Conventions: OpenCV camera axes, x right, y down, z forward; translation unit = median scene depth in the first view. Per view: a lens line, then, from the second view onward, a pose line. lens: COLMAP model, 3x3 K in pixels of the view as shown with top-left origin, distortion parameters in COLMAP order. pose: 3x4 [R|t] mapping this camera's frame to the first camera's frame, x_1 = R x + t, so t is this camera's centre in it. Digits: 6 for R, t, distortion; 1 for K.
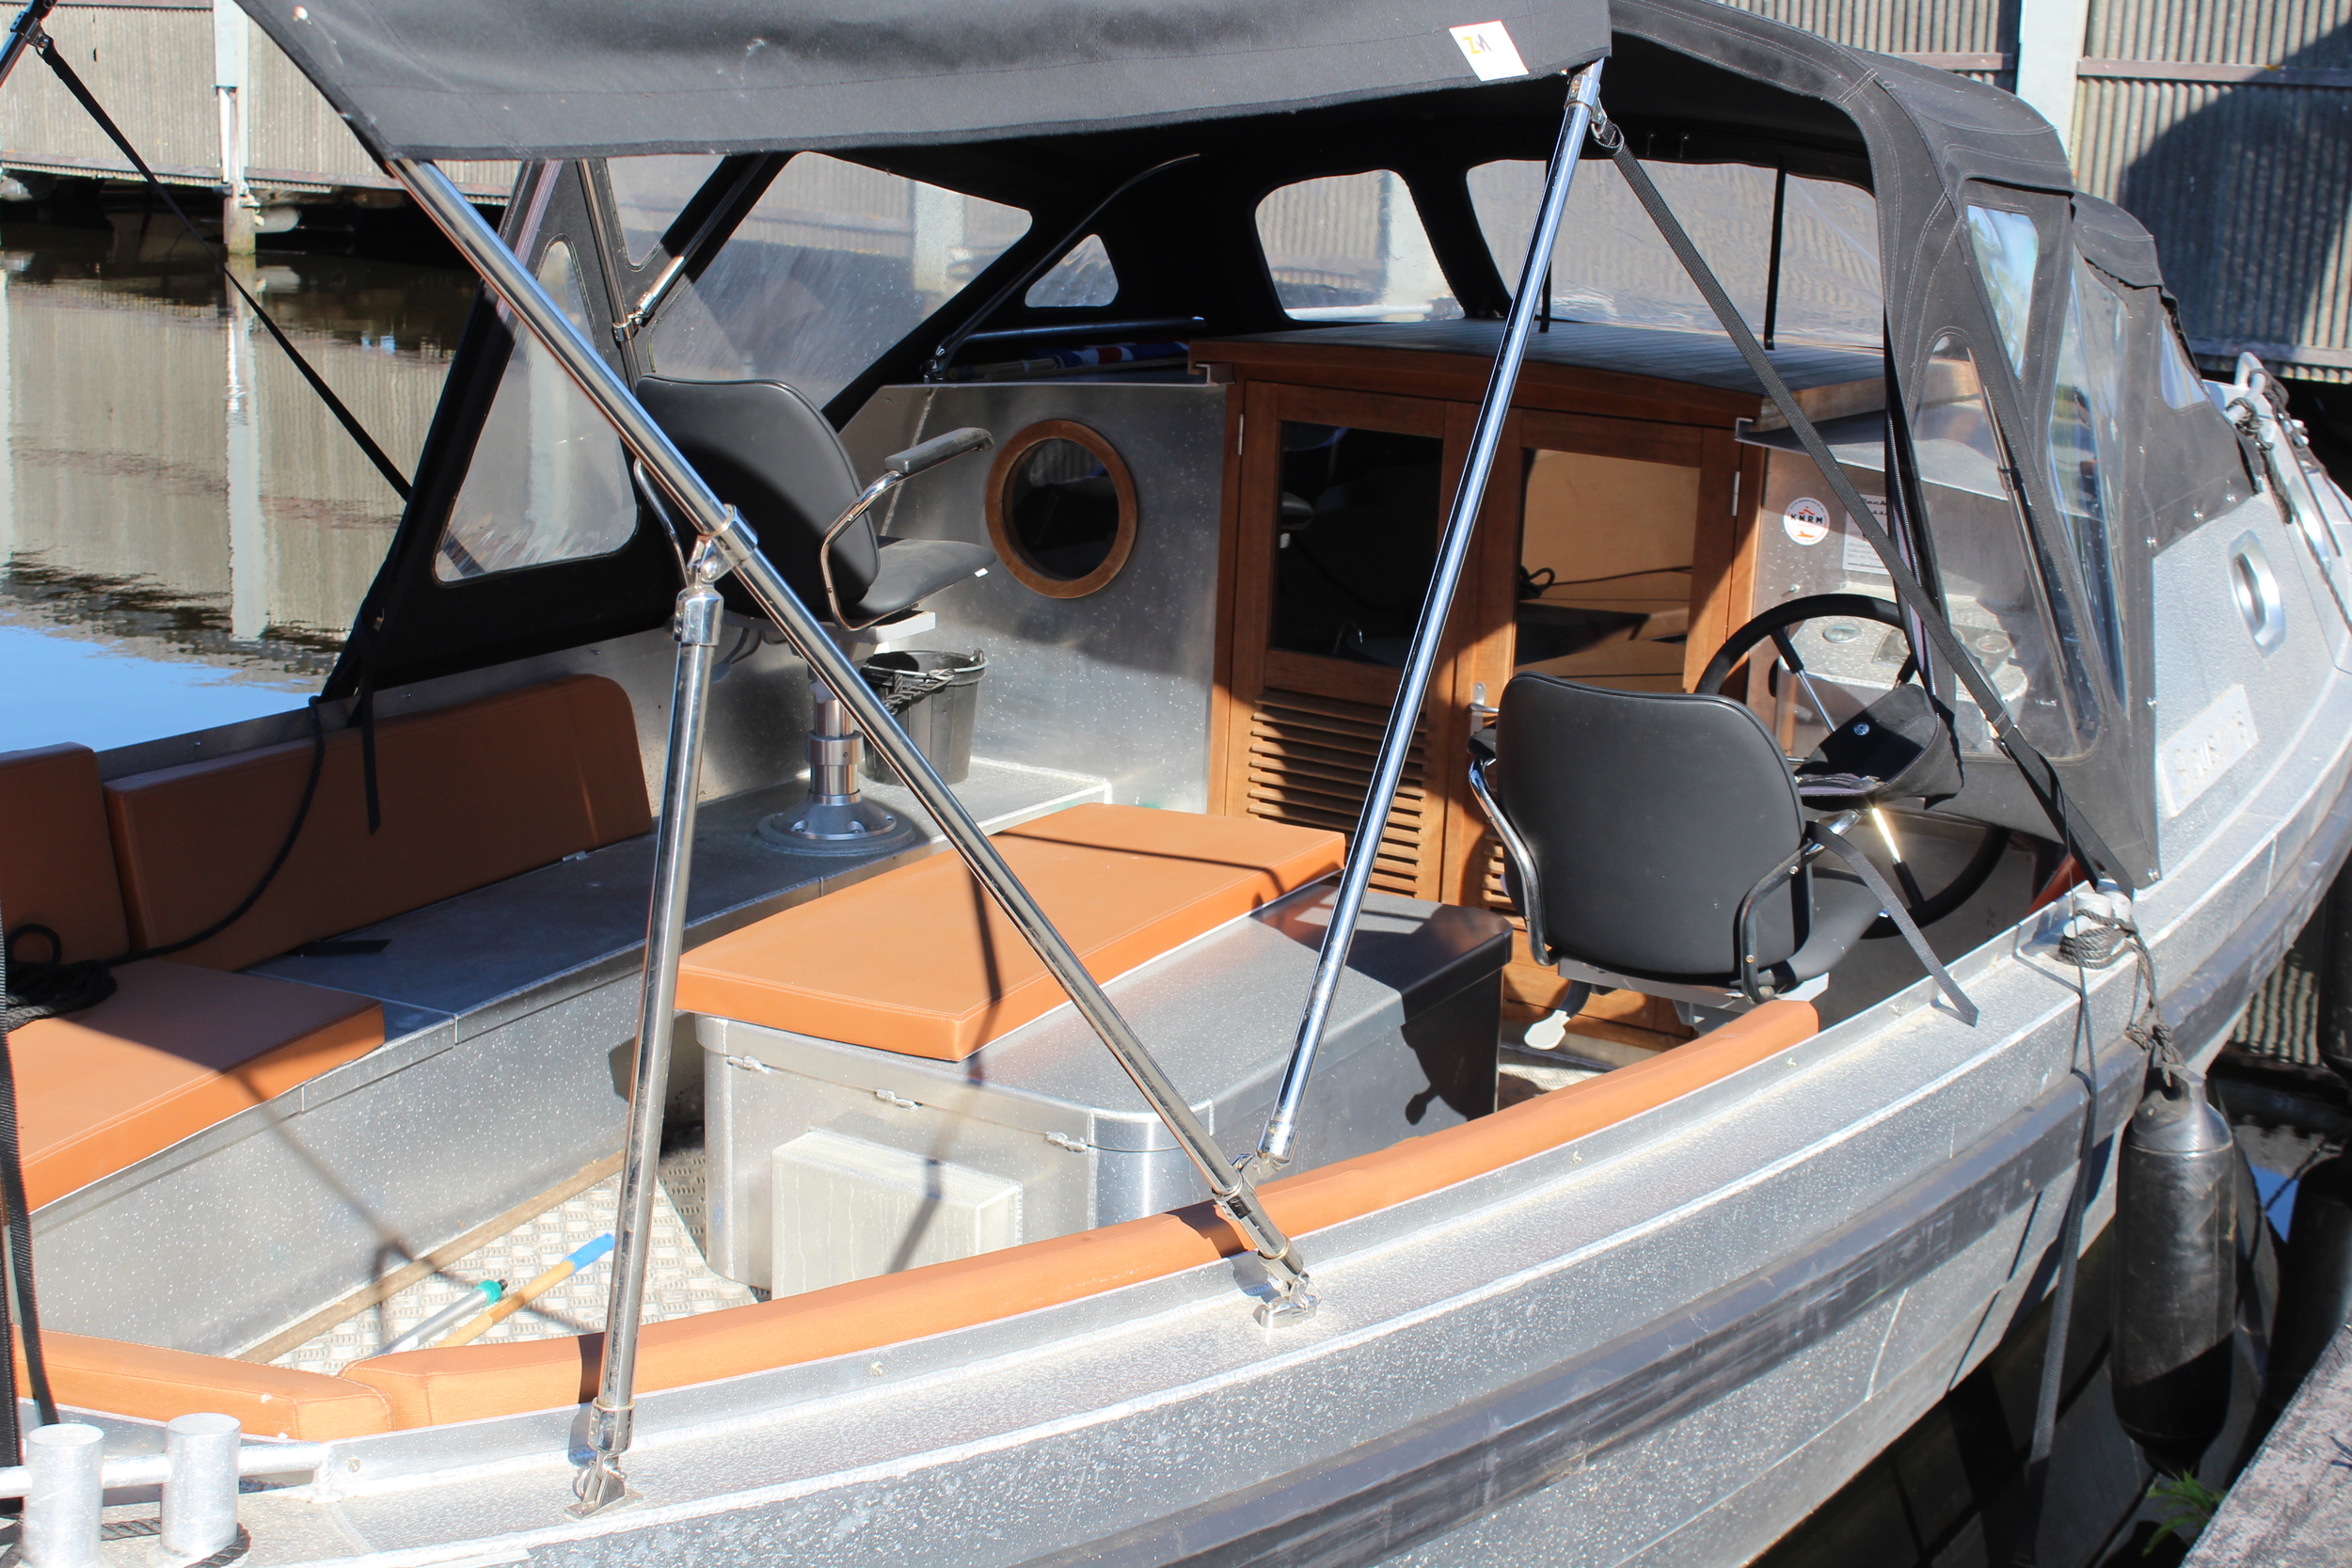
lens RADIAL K [[3170.1, 0, 1185.1], [0, 3170.1, 770.5], [0, 0, 1]] dist [-0.068862, 0.121172]
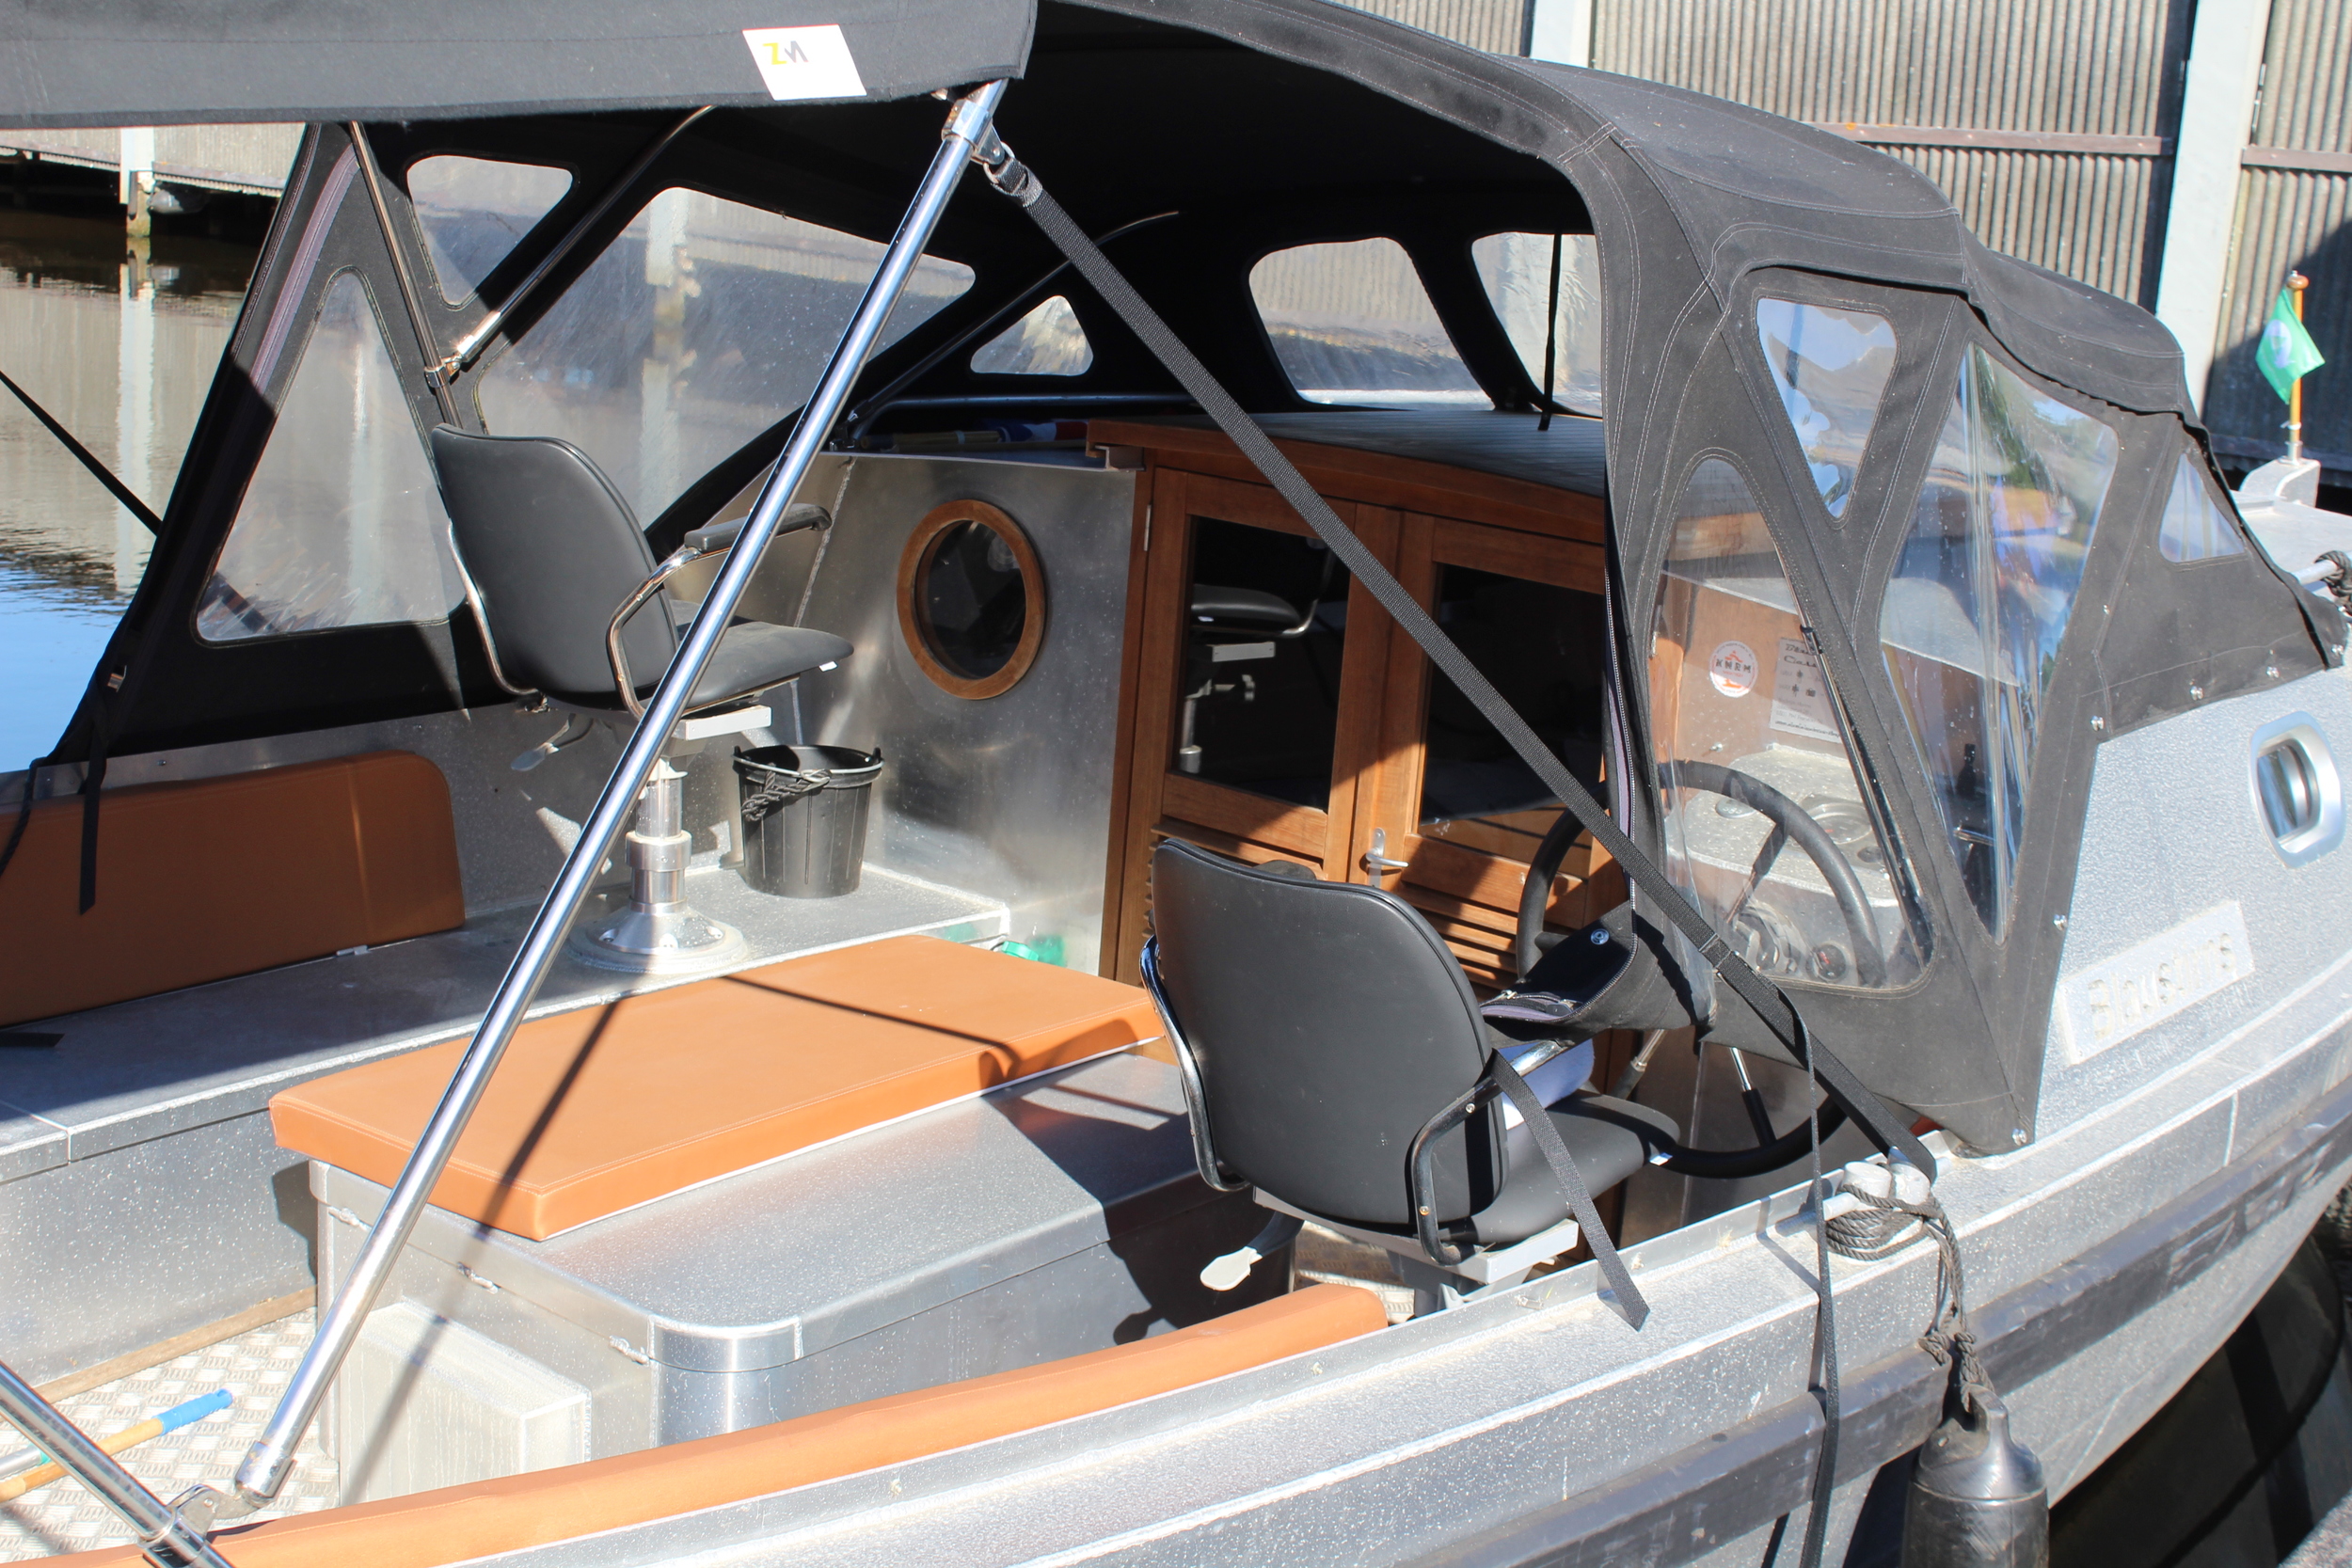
lens RADIAL K [[3183.4, 0, 1182.0], [0, 3183.4, 778.7], [0, 0, 1]] dist [-0.058580, 0.115477]
pose [[0.987014, 0.068184, -0.145444, 0.226650], [-0.070913, 0.997389, -0.013657, -0.035283], [0.144133, 0.023794, 0.989272, 0.179268]]
